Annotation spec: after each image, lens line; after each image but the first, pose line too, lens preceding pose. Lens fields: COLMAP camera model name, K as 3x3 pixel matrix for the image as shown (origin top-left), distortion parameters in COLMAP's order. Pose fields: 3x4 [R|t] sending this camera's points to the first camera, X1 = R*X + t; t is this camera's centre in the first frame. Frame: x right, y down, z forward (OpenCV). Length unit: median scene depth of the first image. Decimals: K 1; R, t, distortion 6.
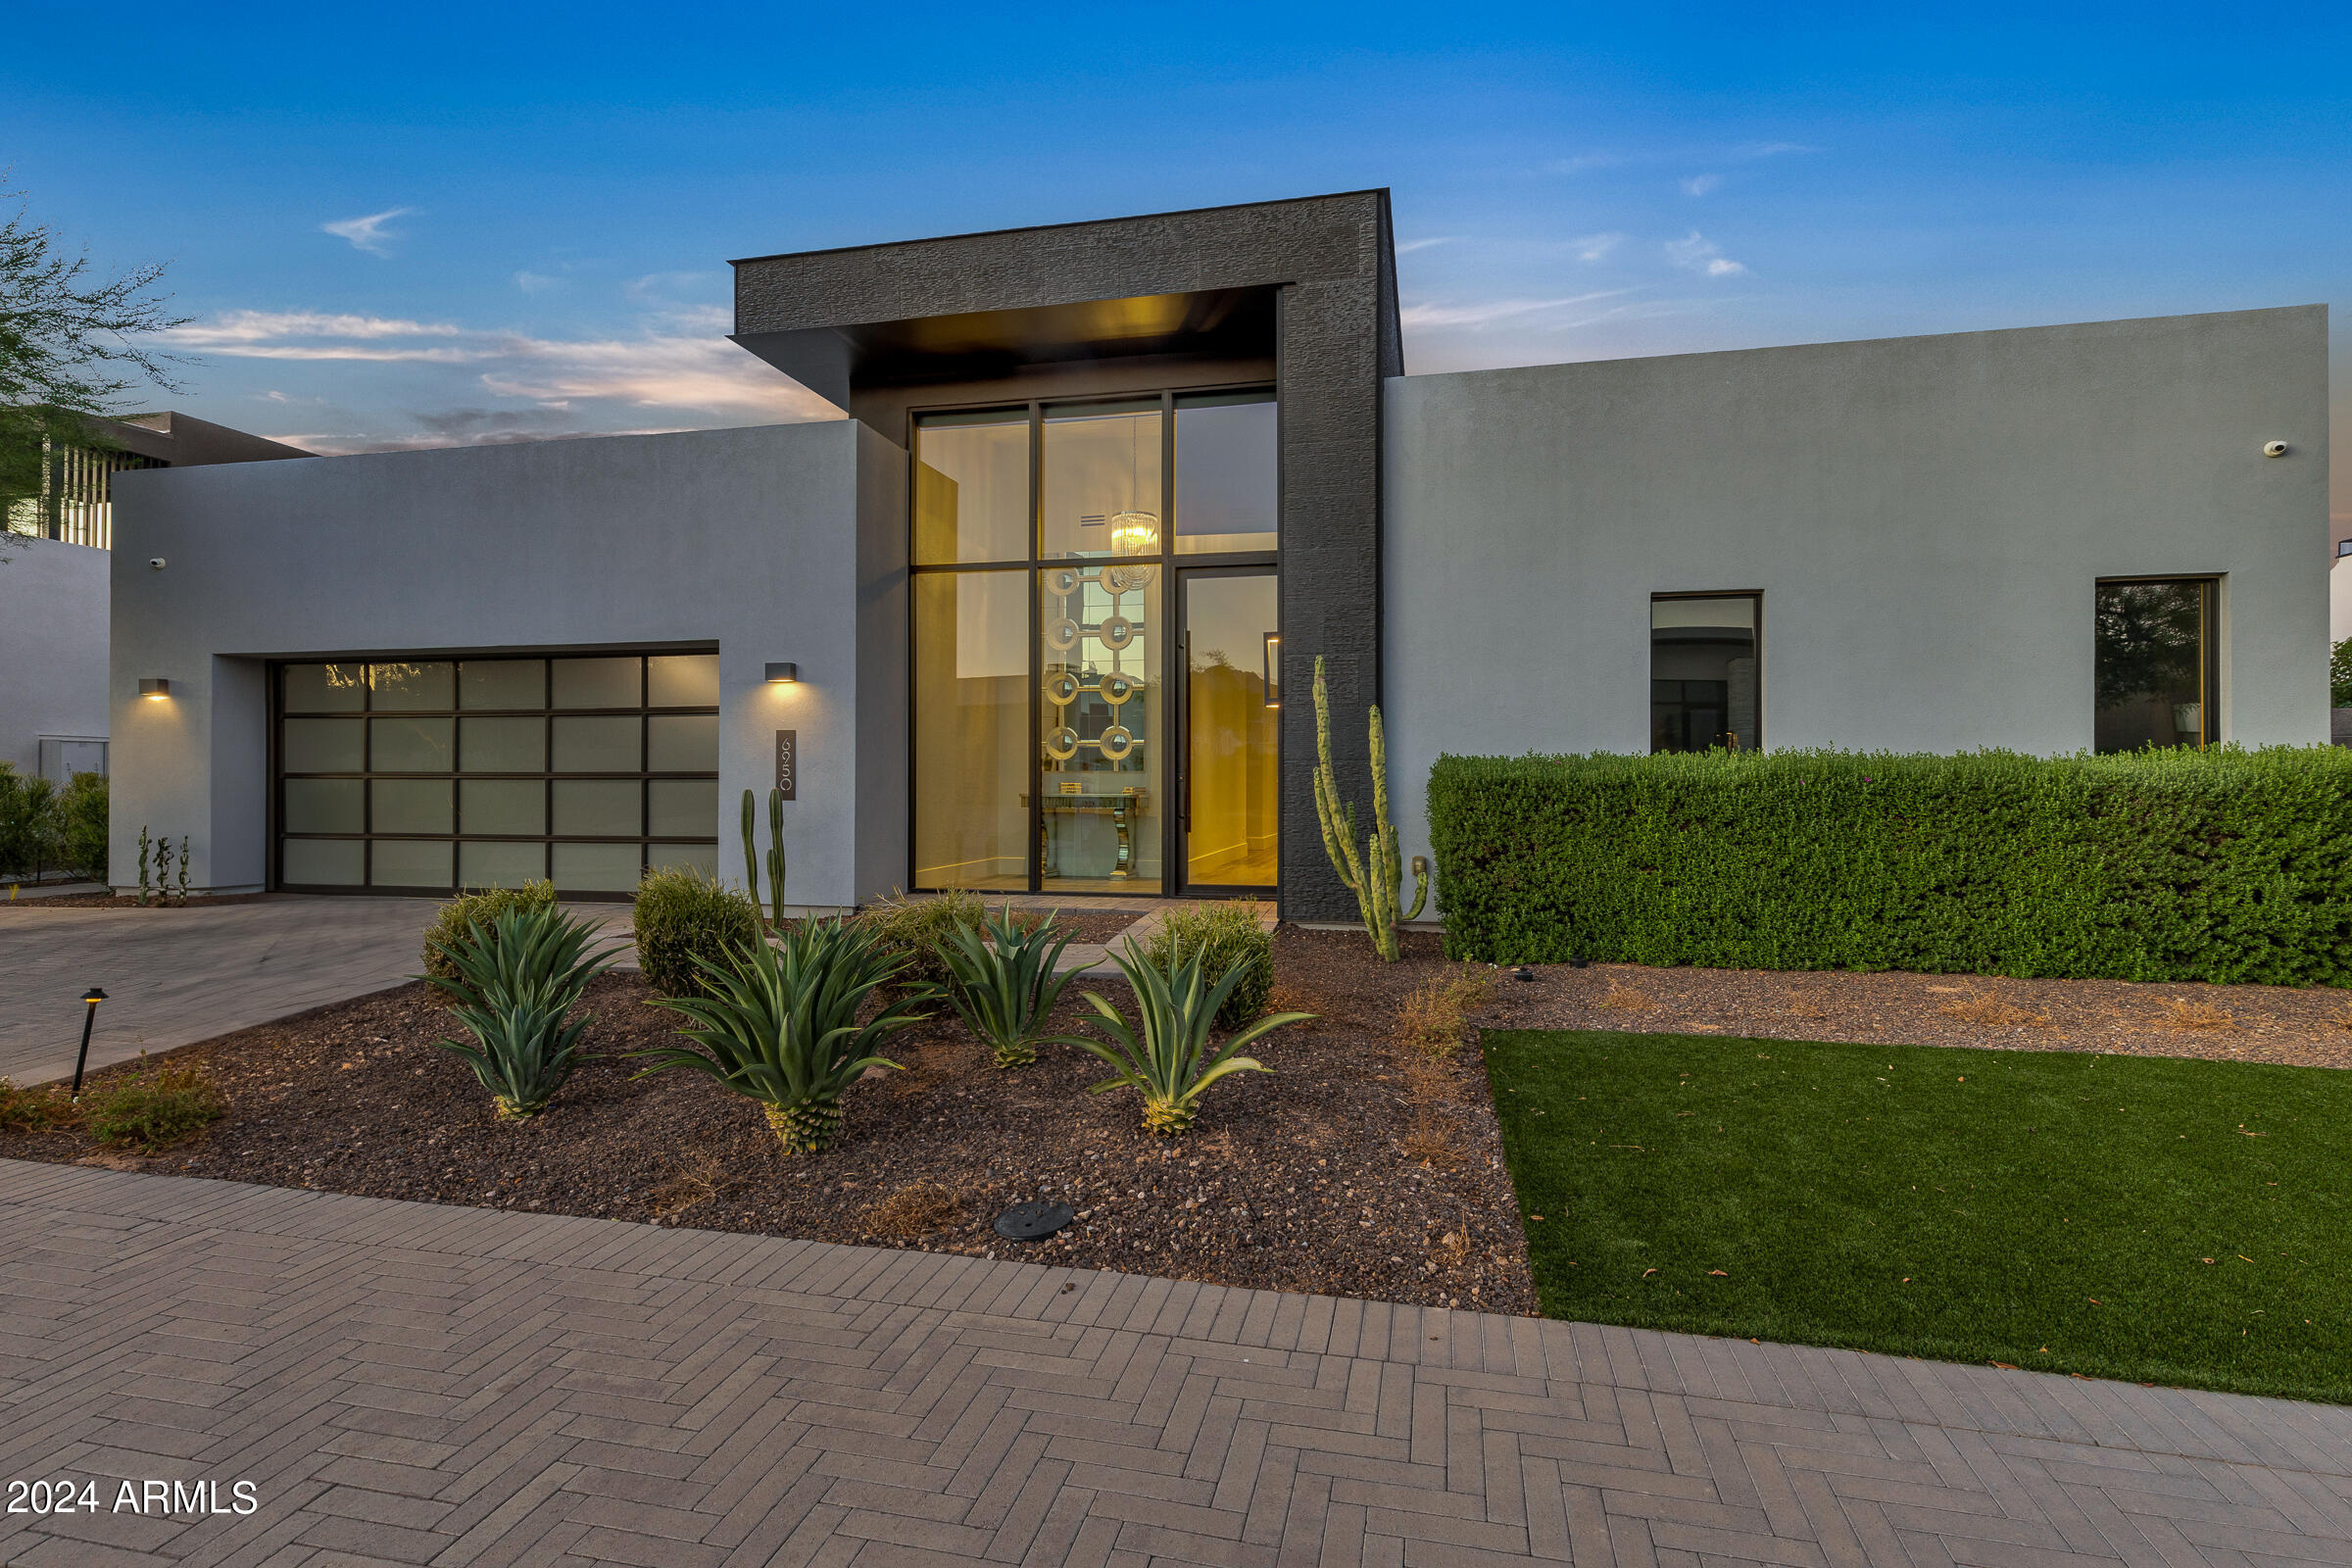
lens RADIAL K [[1048.1, 0, 1176.0], [0, 1048.1, 784.0], [0, 0, 1]] dist [0.010722, 0.000050]
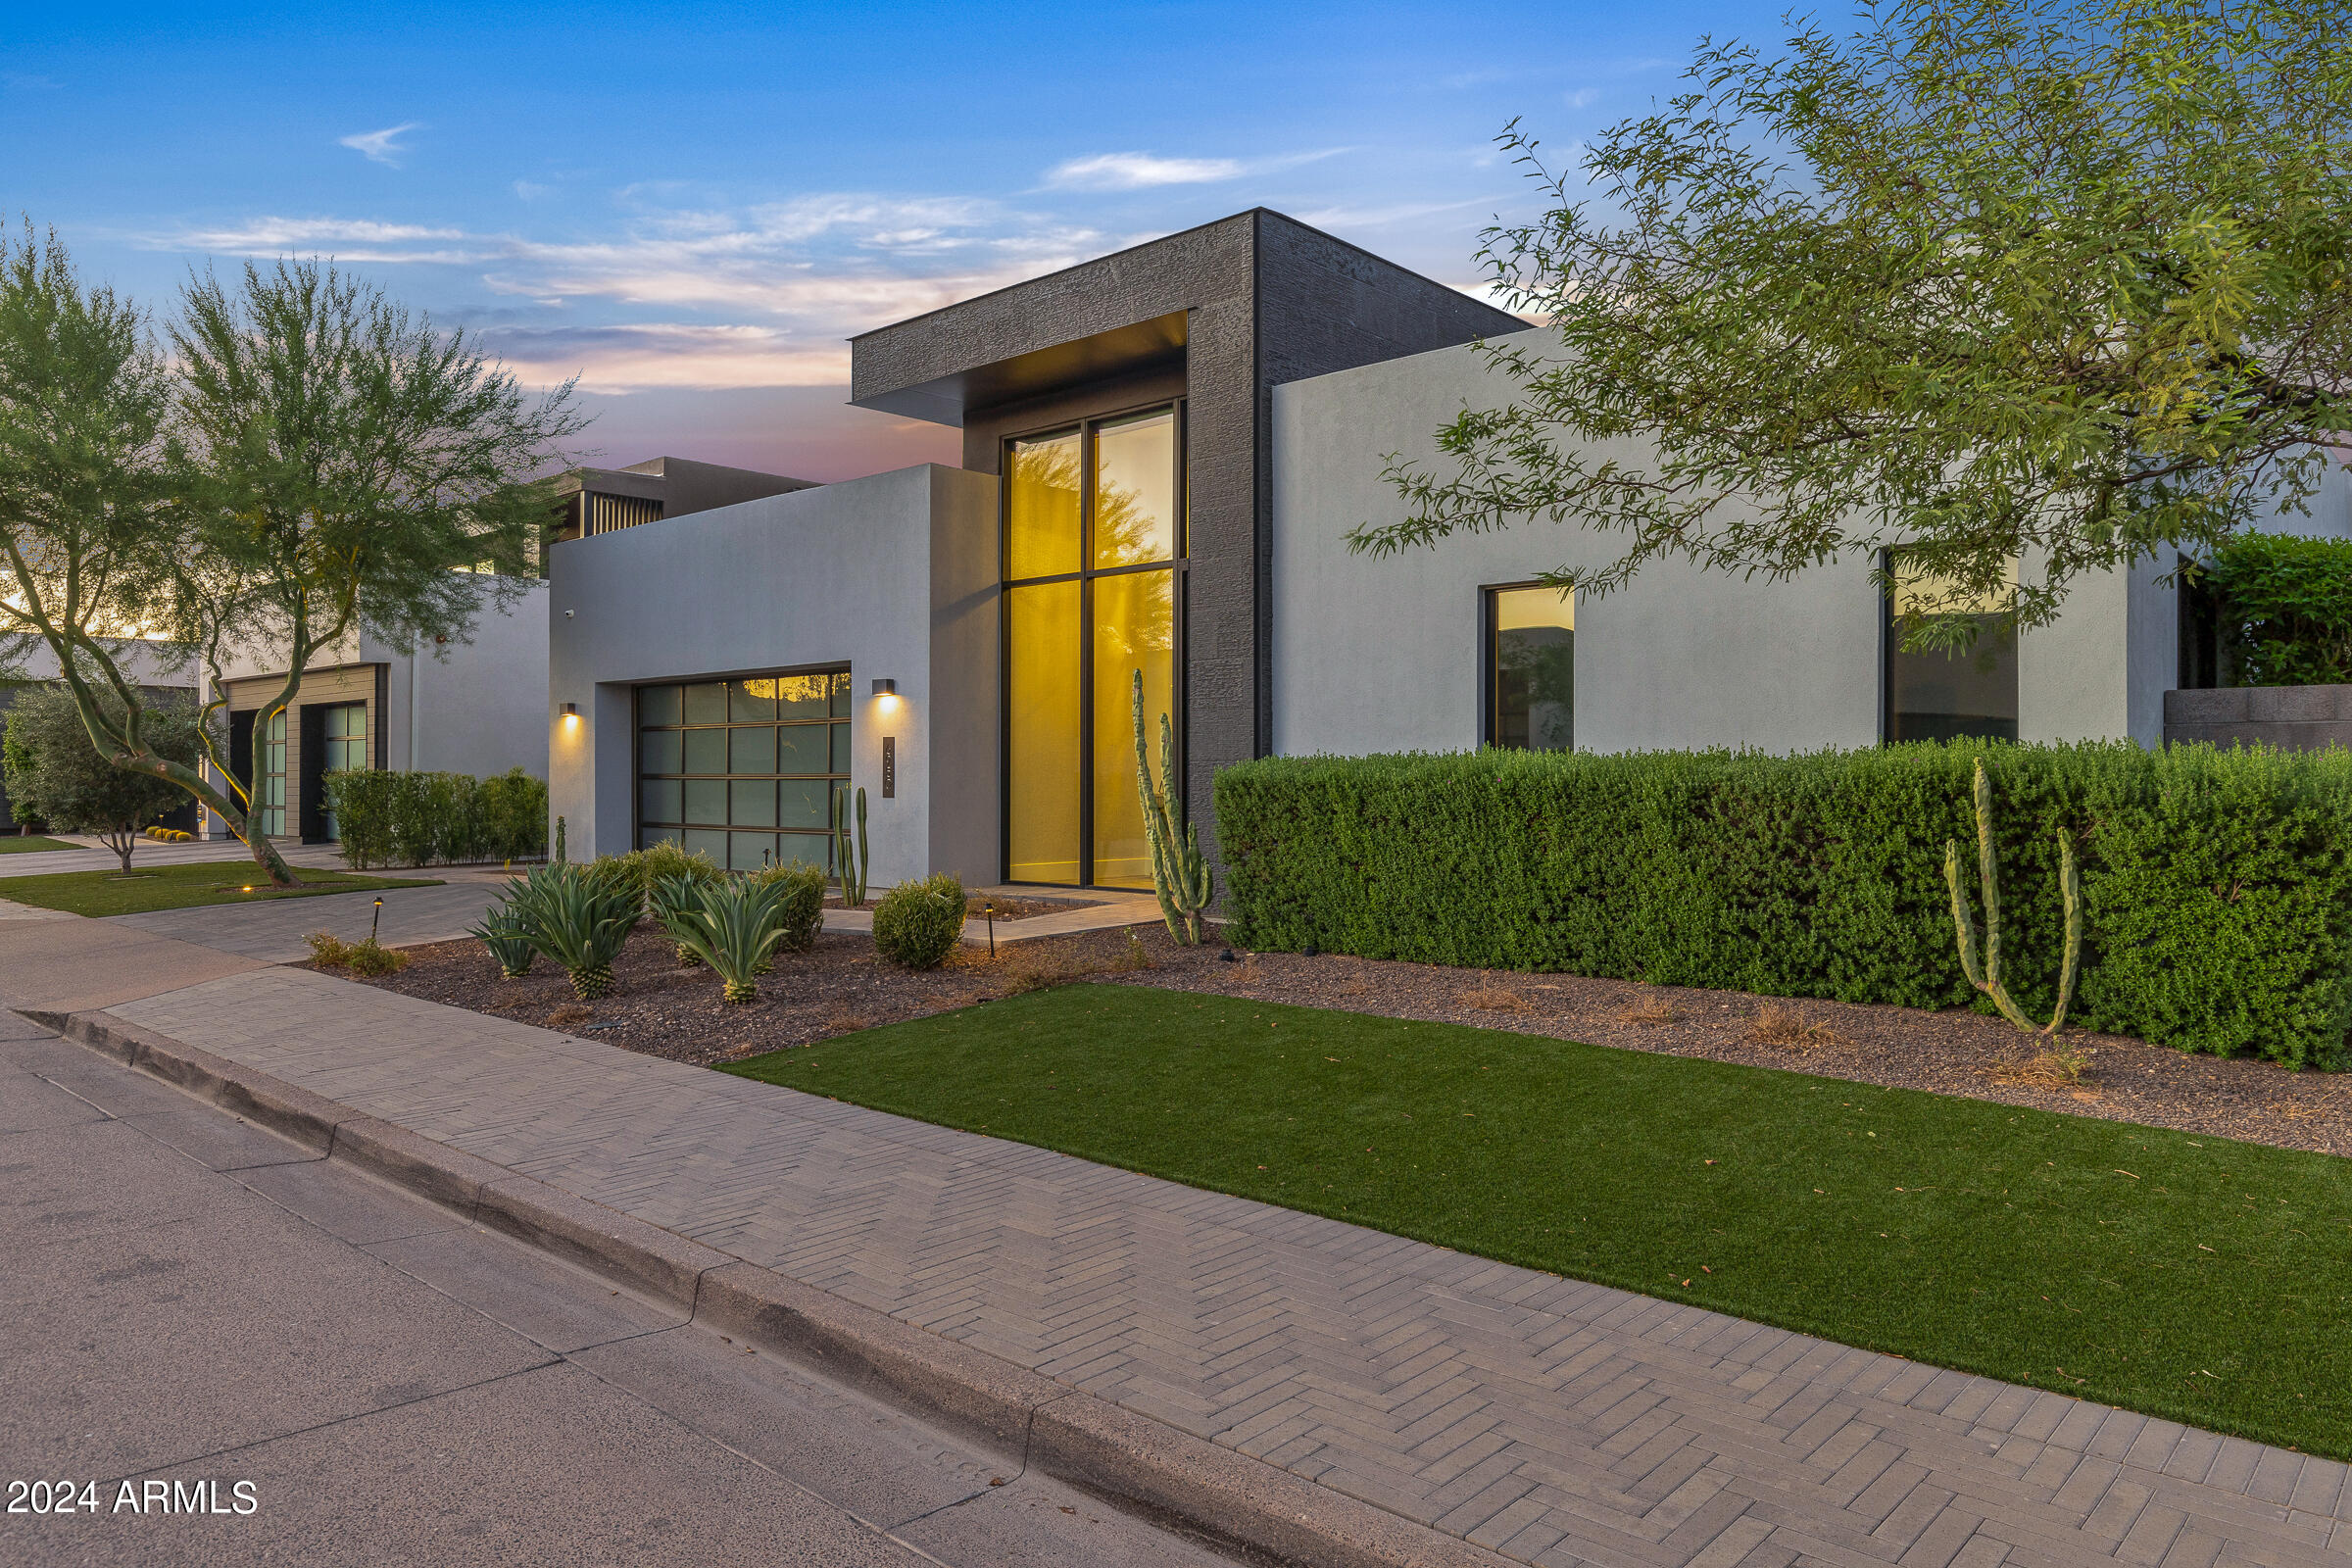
lens RADIAL K [[1531.7, 0, 1176.0], [0, 1531.7, 784.0], [0, 0, 1]] dist [0.001799, 0.000008]
pose [[0.860476, 0.000500, -0.509490, 0.769999], [-0.000439, 1.000000, 0.000240, -0.000278], [0.509490, 0.000017, 0.860476, -0.289437]]
